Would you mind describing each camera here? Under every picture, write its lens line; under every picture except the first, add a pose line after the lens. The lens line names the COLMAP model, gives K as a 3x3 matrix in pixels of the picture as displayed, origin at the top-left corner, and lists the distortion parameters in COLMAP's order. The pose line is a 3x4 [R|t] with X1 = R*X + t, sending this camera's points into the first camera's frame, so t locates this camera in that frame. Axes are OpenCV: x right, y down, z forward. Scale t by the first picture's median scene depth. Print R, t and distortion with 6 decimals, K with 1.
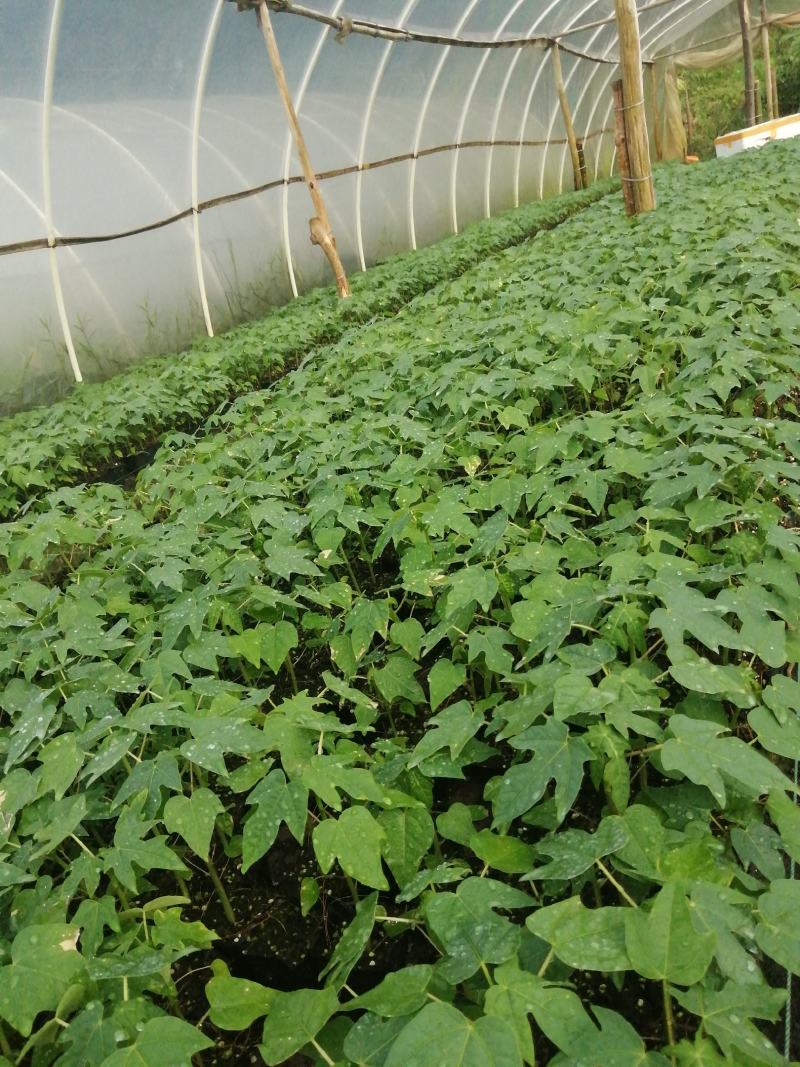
lens RADIAL K [[890.0, 0, 395.9], [0, 890.0, 528.1], [0, 0, 1]] dist [0.056585, -0.117221]
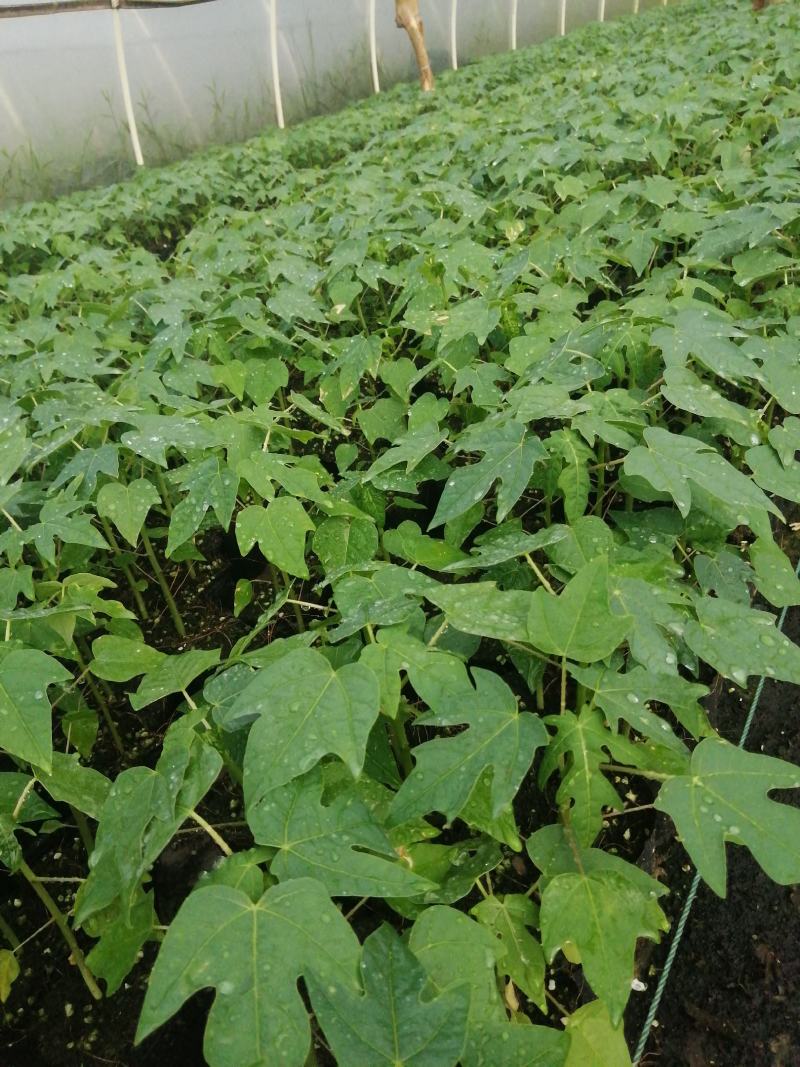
lens RADIAL K [[890.0, 0, 393.1], [0, 890.0, 538.1], [0, 0, 1]] dist [0.056585, -0.117221]
pose [[0.992149, 0.101084, -0.073643, 0.089520], [-0.086634, 0.980169, 0.178222, 0.119559], [0.090198, -0.170443, 0.981231, 0.070157]]
